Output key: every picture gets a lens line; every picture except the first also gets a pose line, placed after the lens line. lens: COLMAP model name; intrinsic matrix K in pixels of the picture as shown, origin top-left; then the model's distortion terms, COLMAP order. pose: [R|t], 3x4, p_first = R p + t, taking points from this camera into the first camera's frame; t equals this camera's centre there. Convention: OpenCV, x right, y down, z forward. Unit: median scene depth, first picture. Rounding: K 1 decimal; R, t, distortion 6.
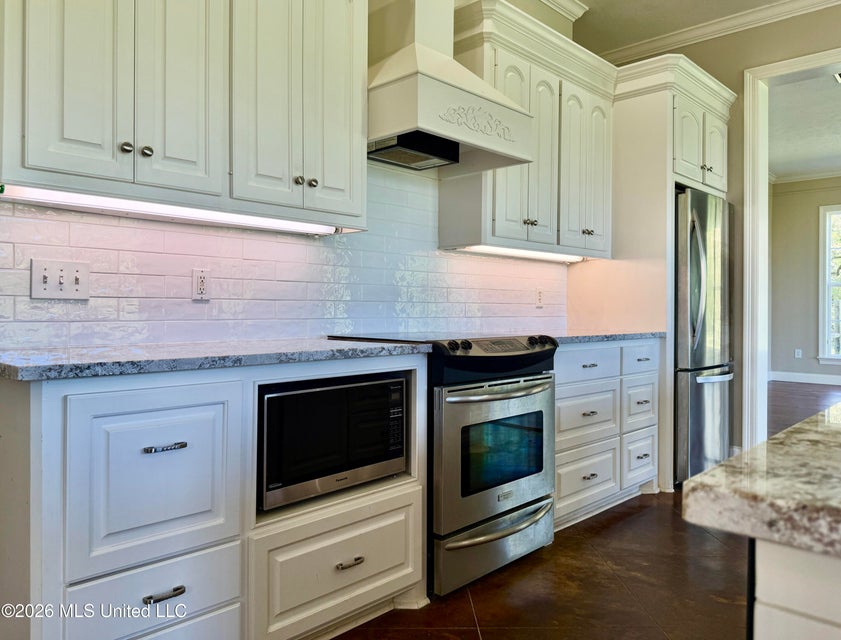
lens RADIAL K [[629.8, 0, 402.5], [0, 629.8, 313.2], [0, 0, 1]] dist [0.123216, -0.212276]
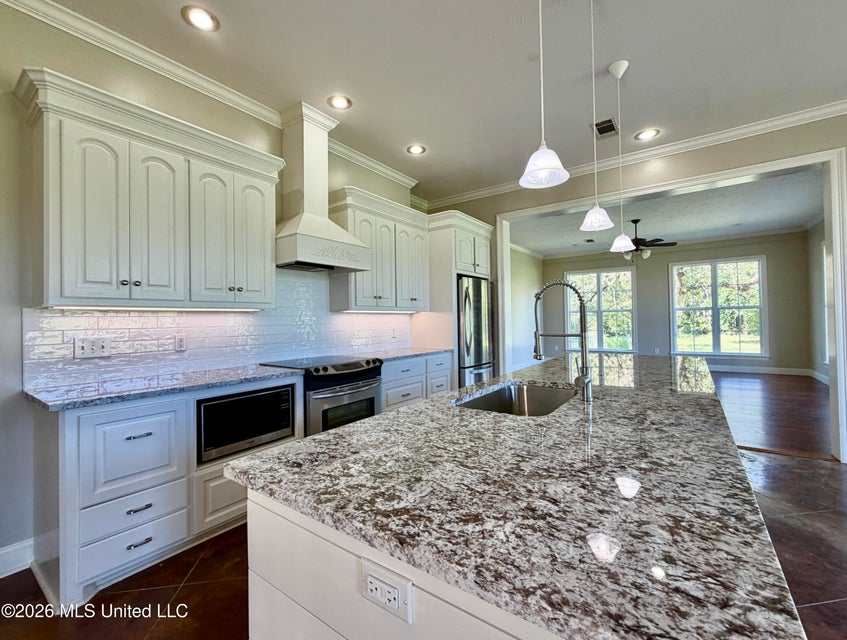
lens RADIAL K [[374.4, 0, 425.7], [0, 374.4, 316.5], [0, 0, 1]] dist [0.001054, -0.000045]
pose [[0.987861, -0.018446, 0.154238, 0.223470], [0.021063, 0.999660, -0.015351, -0.084549], [-0.153903, 0.018414, 0.987914, -0.207644]]
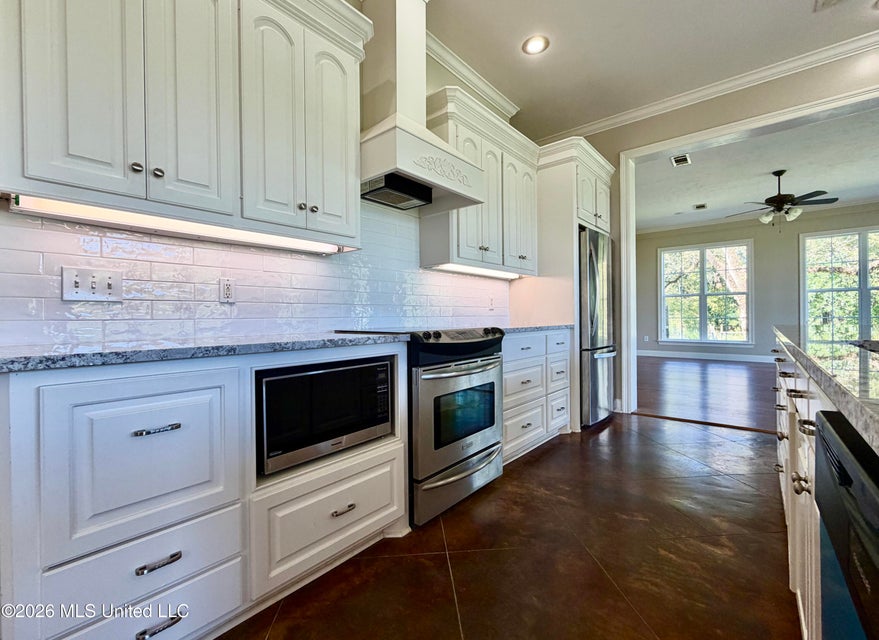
lens RADIAL K [[390.1, 0, 439.5], [0, 390.1, 320.0], [0, 0, 1]] dist [-0.000262, -0.000026]
pose [[0.996564, -0.015183, 0.081427, 0.038519], [0.014958, 0.999882, 0.003372, 0.016261], [-0.081468, -0.002143, 0.996674, 0.182955]]
